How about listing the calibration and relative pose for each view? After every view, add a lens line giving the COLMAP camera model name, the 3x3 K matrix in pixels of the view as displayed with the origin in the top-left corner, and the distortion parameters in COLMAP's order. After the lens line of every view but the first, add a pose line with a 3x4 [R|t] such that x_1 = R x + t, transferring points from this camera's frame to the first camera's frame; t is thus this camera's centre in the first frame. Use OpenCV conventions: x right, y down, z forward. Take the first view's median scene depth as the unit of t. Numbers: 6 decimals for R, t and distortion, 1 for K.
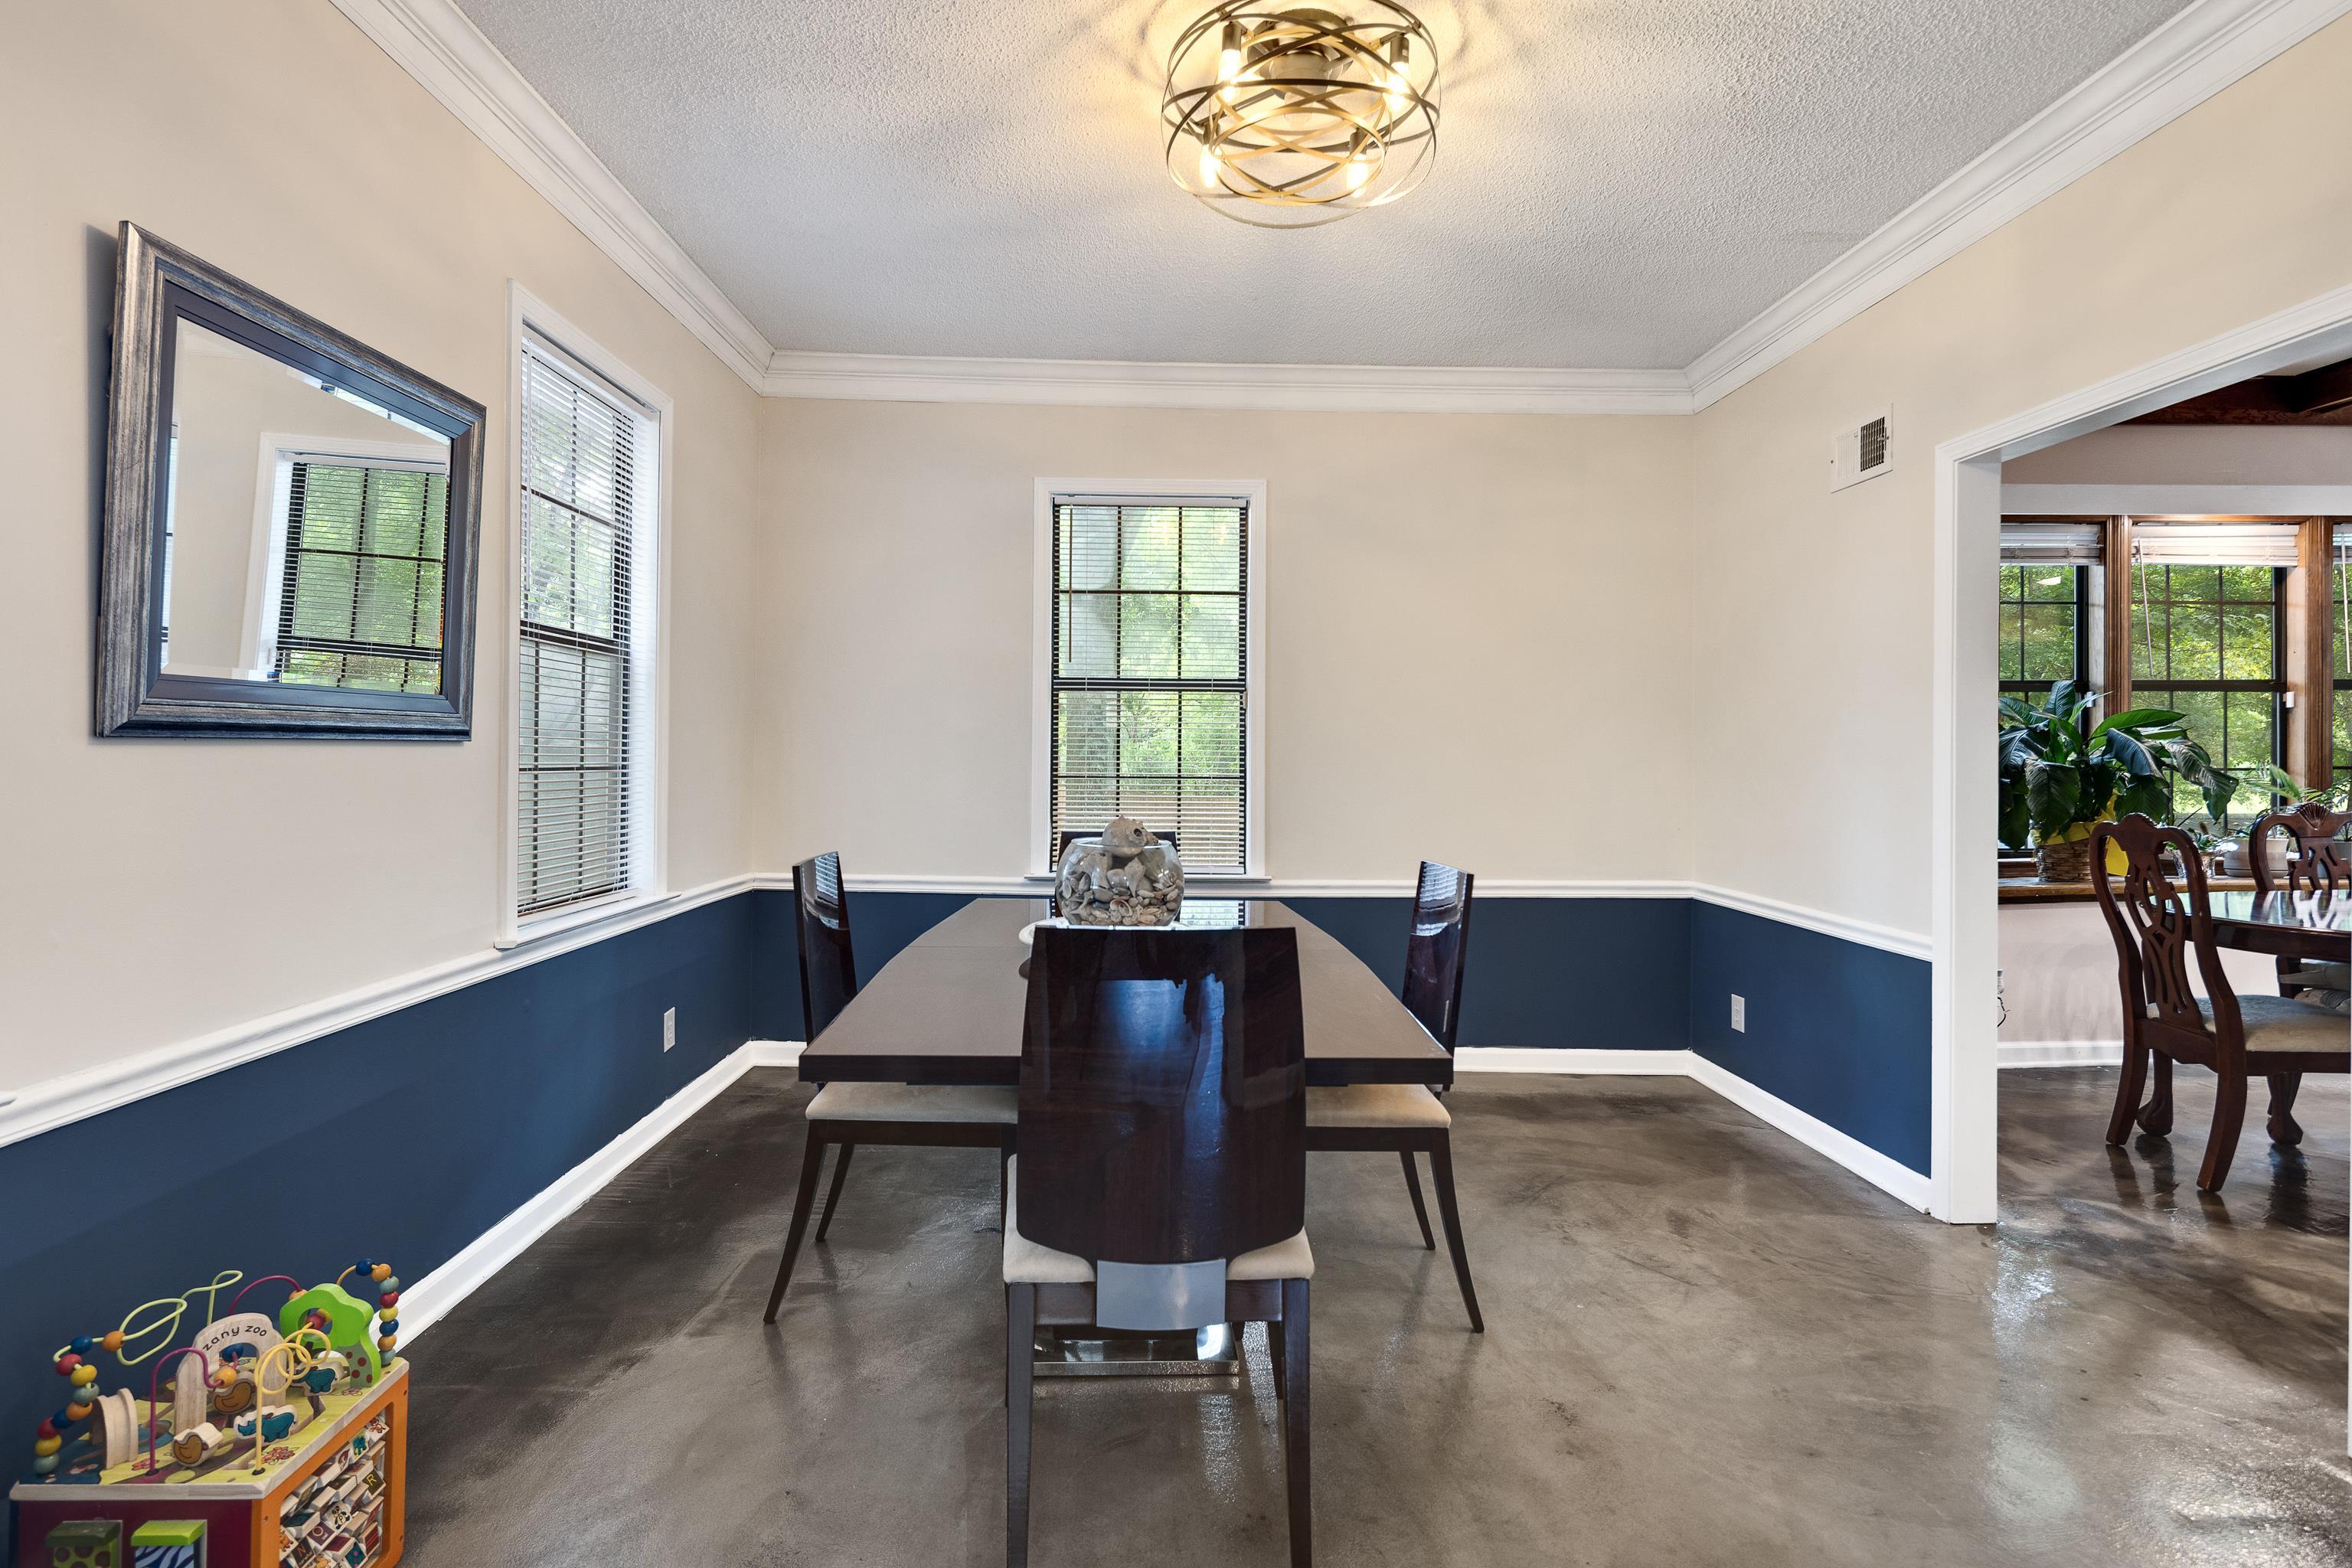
lens RADIAL K [[1153.6, 0, 1164.8], [0, 1153.6, 767.6], [0, 0, 1]] dist [0.001117, -0.000283]
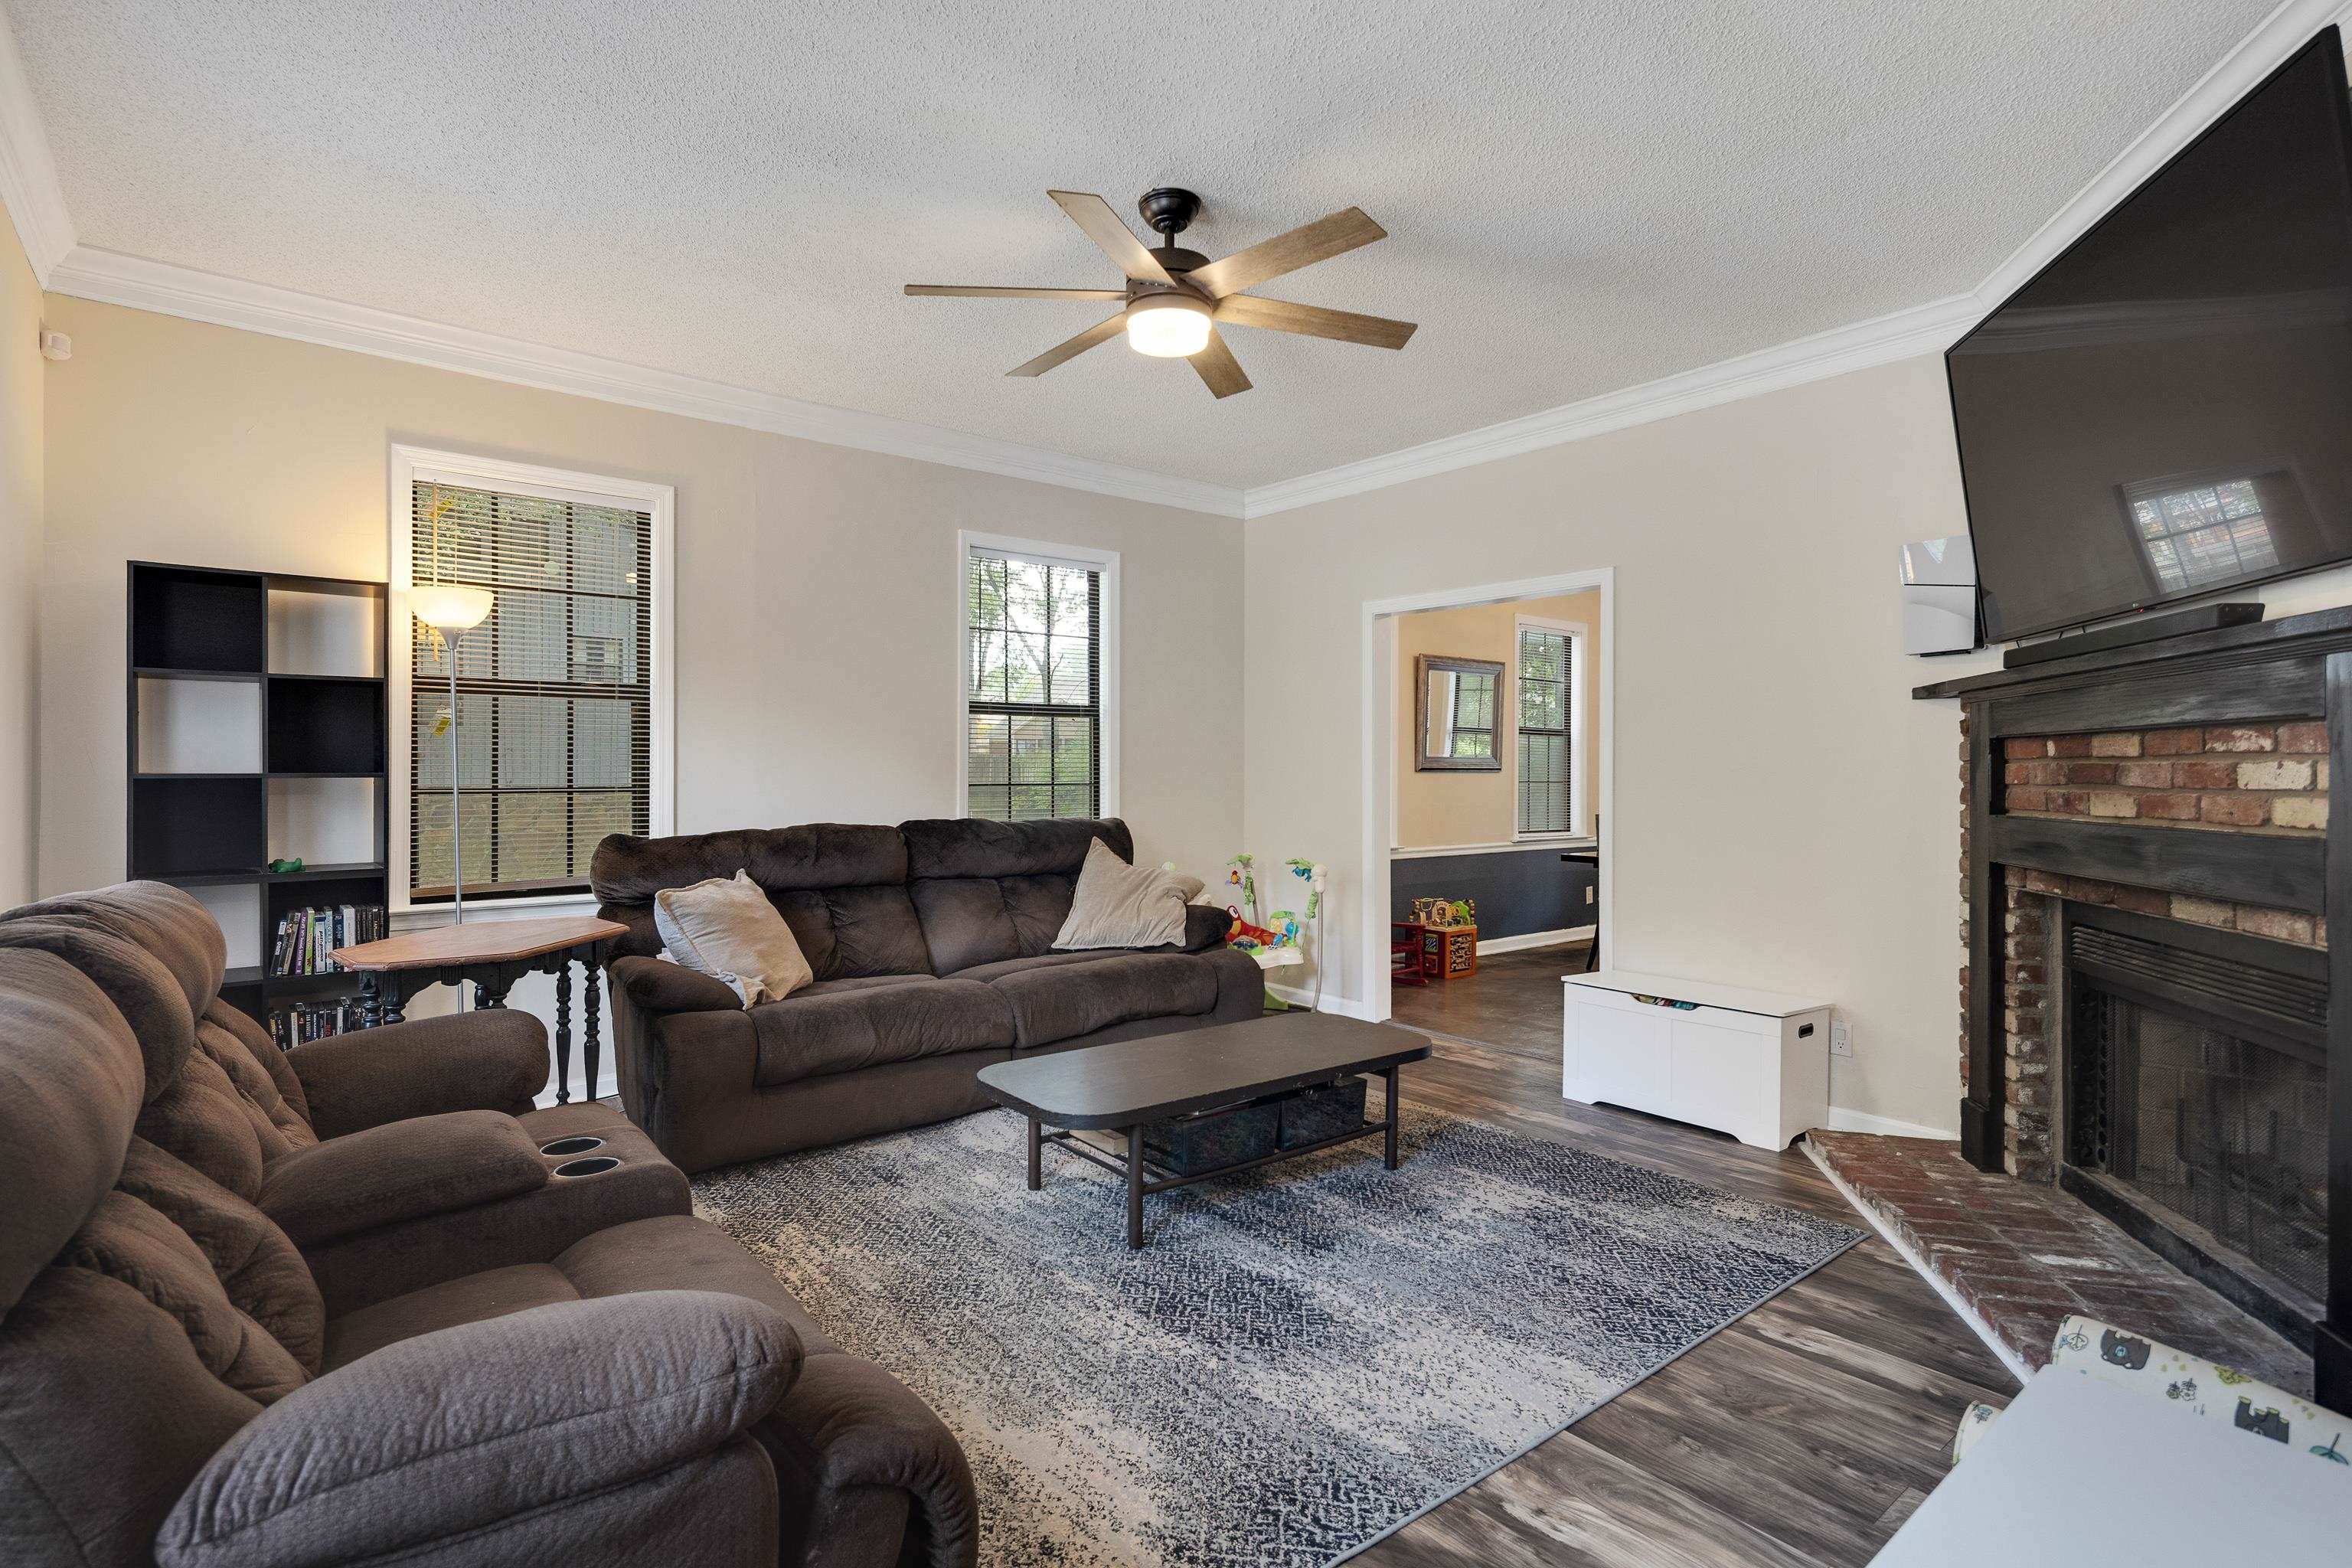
lens RADIAL K [[1153.6, 0, 1164.8], [0, 1153.6, 767.6], [0, 0, 1]] dist [0.001117, -0.000283]
pose [[0.618039, -0.010042, -0.786083, 1.231157], [-0.003266, 0.999877, -0.015341, 0.016197], [0.786140, 0.012049, 0.617931, -1.569754]]
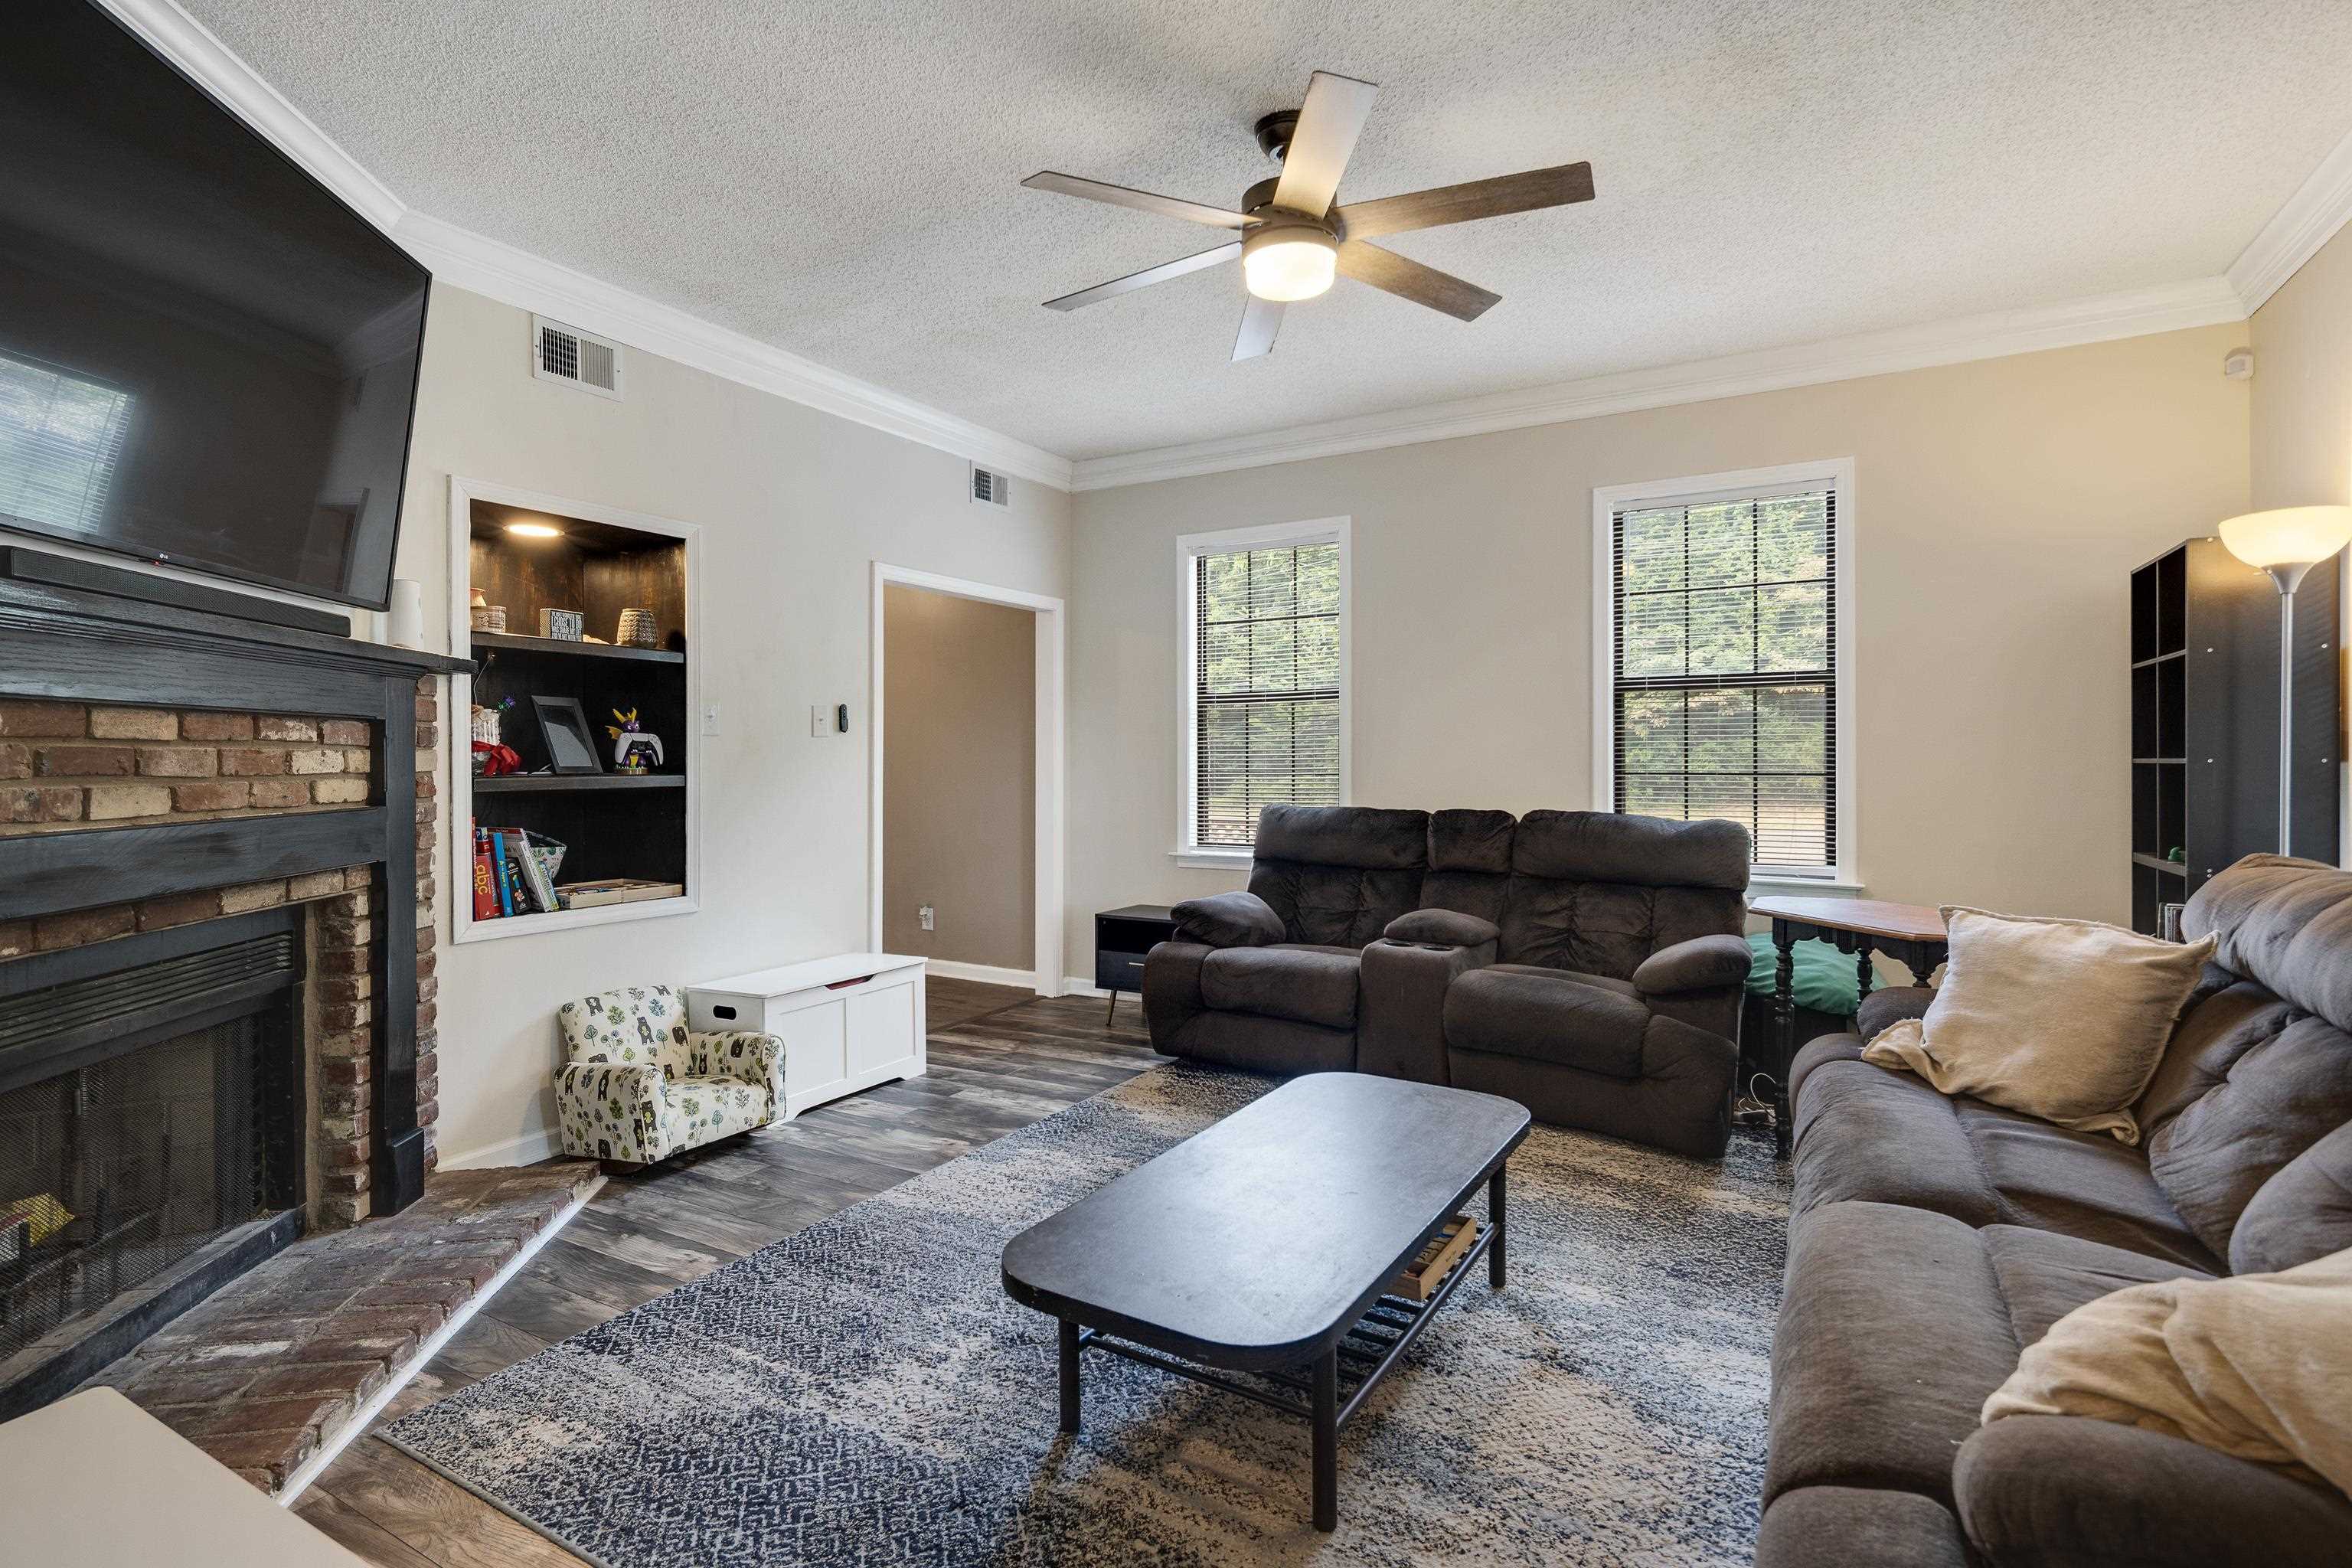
lens RADIAL K [[1153.6, 0, 1164.8], [0, 1153.6, 767.6], [0, 0, 1]] dist [0.001117, -0.000283]
pose [[-0.855647, -0.013722, 0.517378, -1.642779], [-0.004509, 0.999808, 0.019060, -0.043480], [-0.517541, 0.013976, -0.855544, 1.990719]]
